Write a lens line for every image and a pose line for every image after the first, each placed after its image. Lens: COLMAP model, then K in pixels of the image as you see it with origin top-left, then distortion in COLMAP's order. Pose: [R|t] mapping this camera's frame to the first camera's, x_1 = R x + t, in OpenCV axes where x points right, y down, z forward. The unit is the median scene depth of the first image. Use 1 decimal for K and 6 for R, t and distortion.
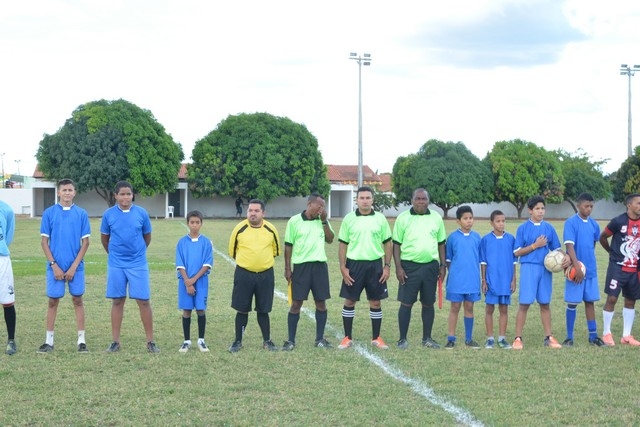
lens RADIAL K [[1088.0, 0, 320.0], [0, 1088.0, 213.5], [0, 0, 1]] dist [-0.022375, -0.008843]
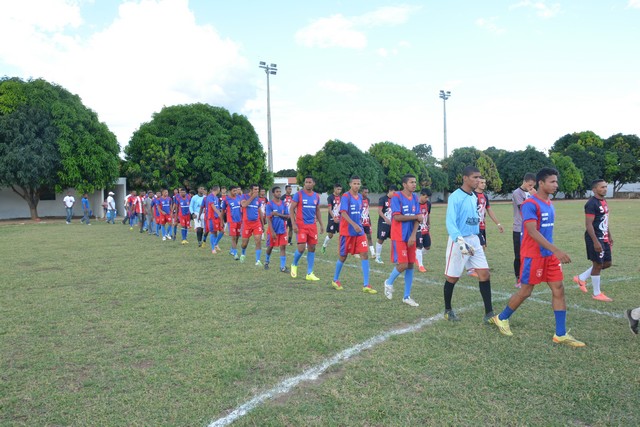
lens RADIAL K [[505.3, 0, 327.3], [0, 505.3, 213.8], [0, 0, 1]] dist [-0.042520, 0.010586]
pose [[0.912498, -0.040084, 0.407113, -0.143277], [0.028592, 0.999003, 0.034275, -0.007803], [-0.408081, -0.019636, 0.912734, 0.562655]]
